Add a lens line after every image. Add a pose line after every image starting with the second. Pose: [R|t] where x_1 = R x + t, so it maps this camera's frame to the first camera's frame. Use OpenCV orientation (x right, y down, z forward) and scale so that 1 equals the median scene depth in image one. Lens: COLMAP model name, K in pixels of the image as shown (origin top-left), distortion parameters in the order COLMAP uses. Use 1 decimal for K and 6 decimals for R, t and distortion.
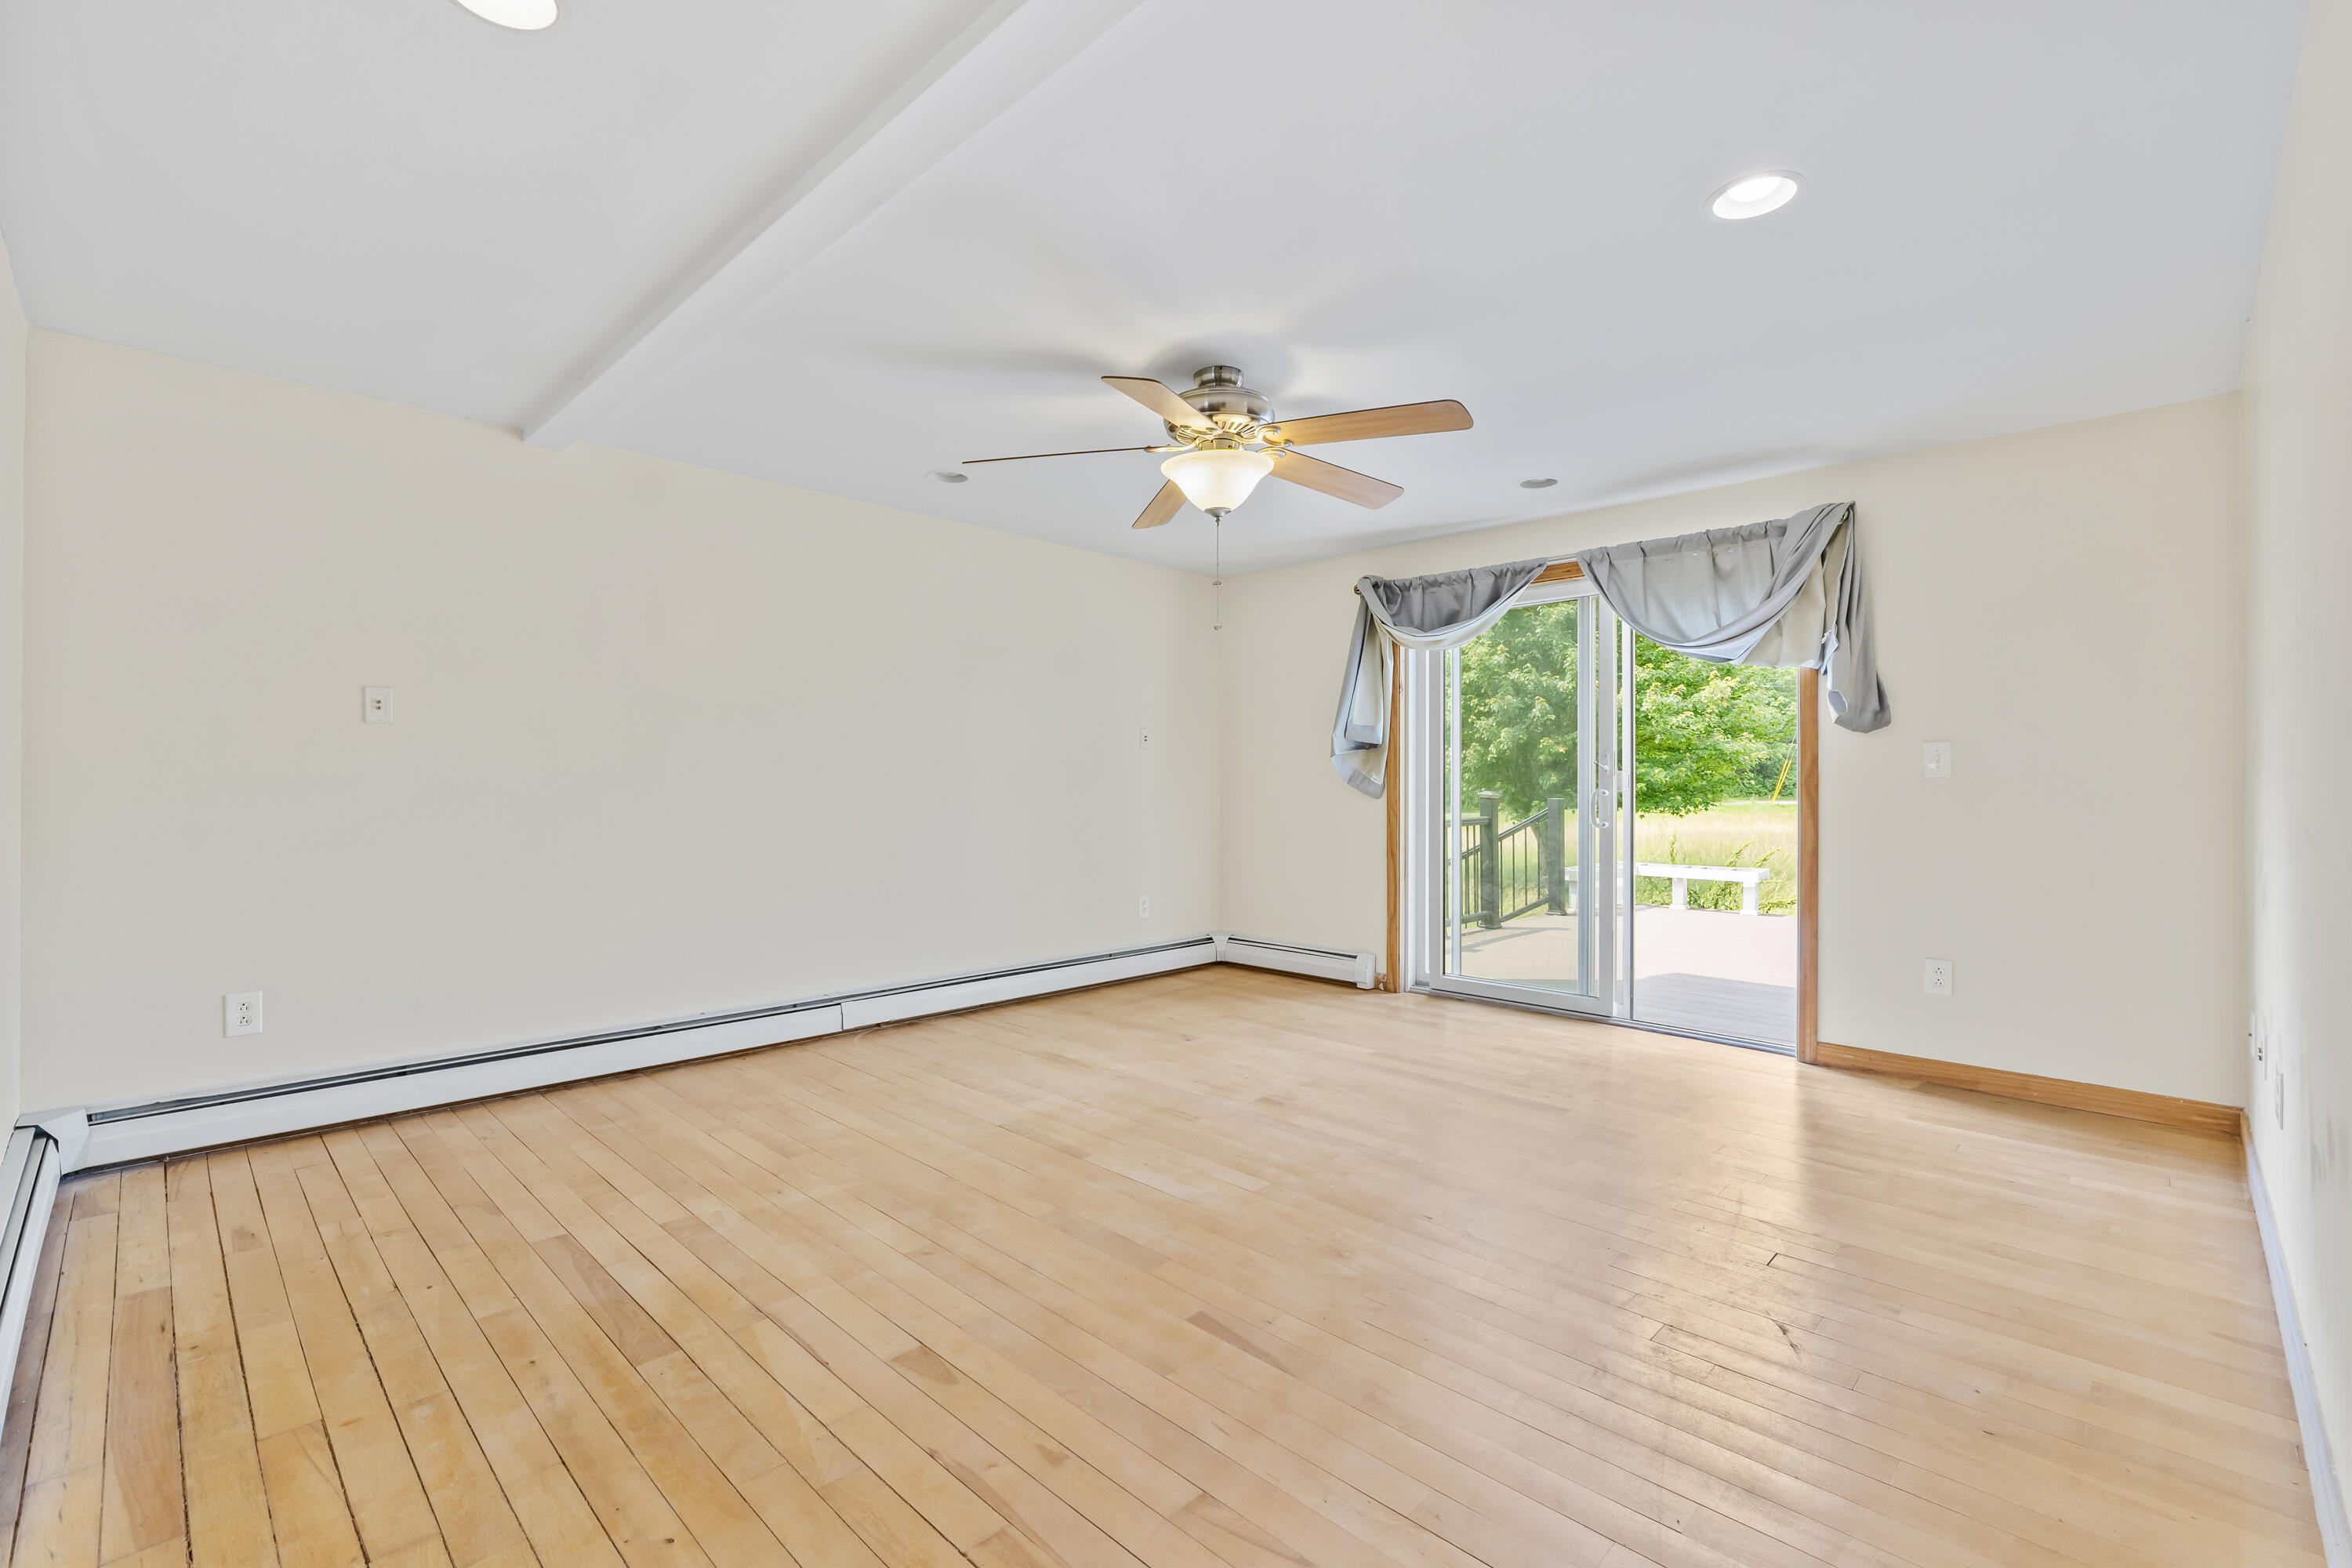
lens RADIAL K [[1004.2, 0, 1164.0], [0, 1004.2, 781.5], [0, 0, 1]] dist [0.002486, 0.000097]
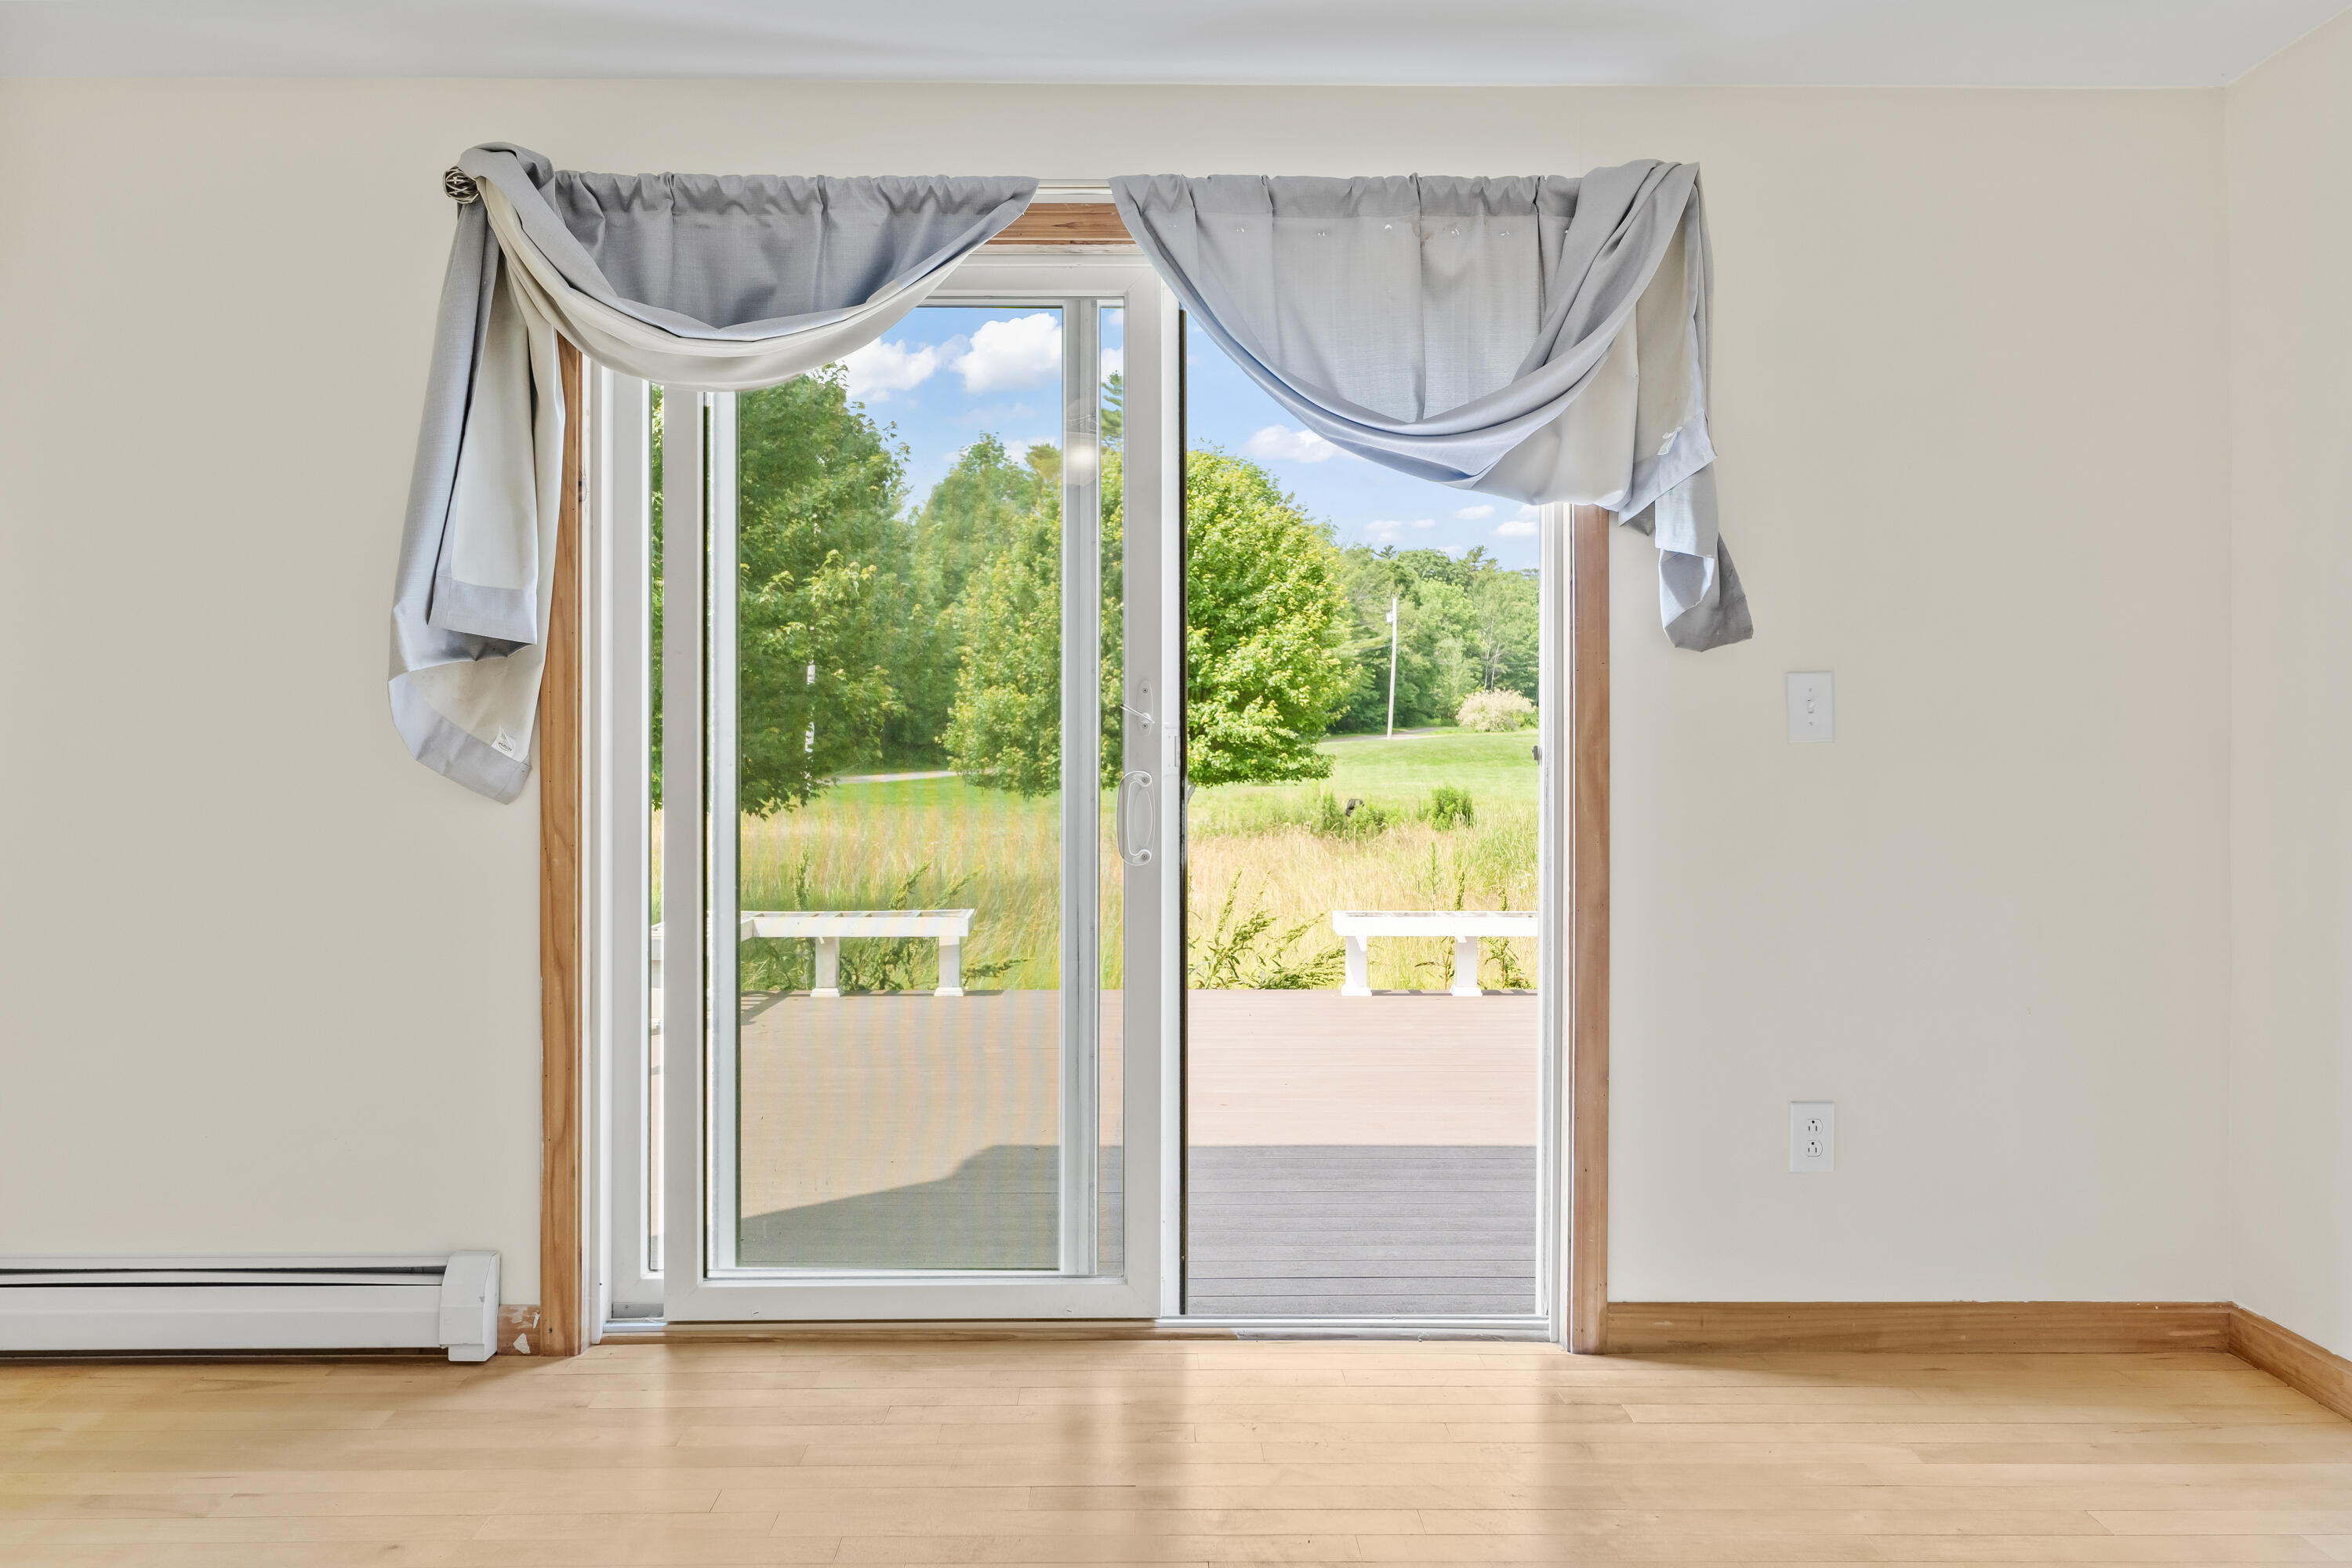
lens RADIAL K [[1877.7, 0, 1186.5], [0, 1877.7, 748.2], [0, 0, 1]] dist [0.011856, 0.002157]
pose [[0.703136, -0.000713, 0.711055, -0.088776], [0.001445, 0.999999, -0.000427, -0.000929], [-0.711054, 0.001328, 0.703136, 0.402932]]
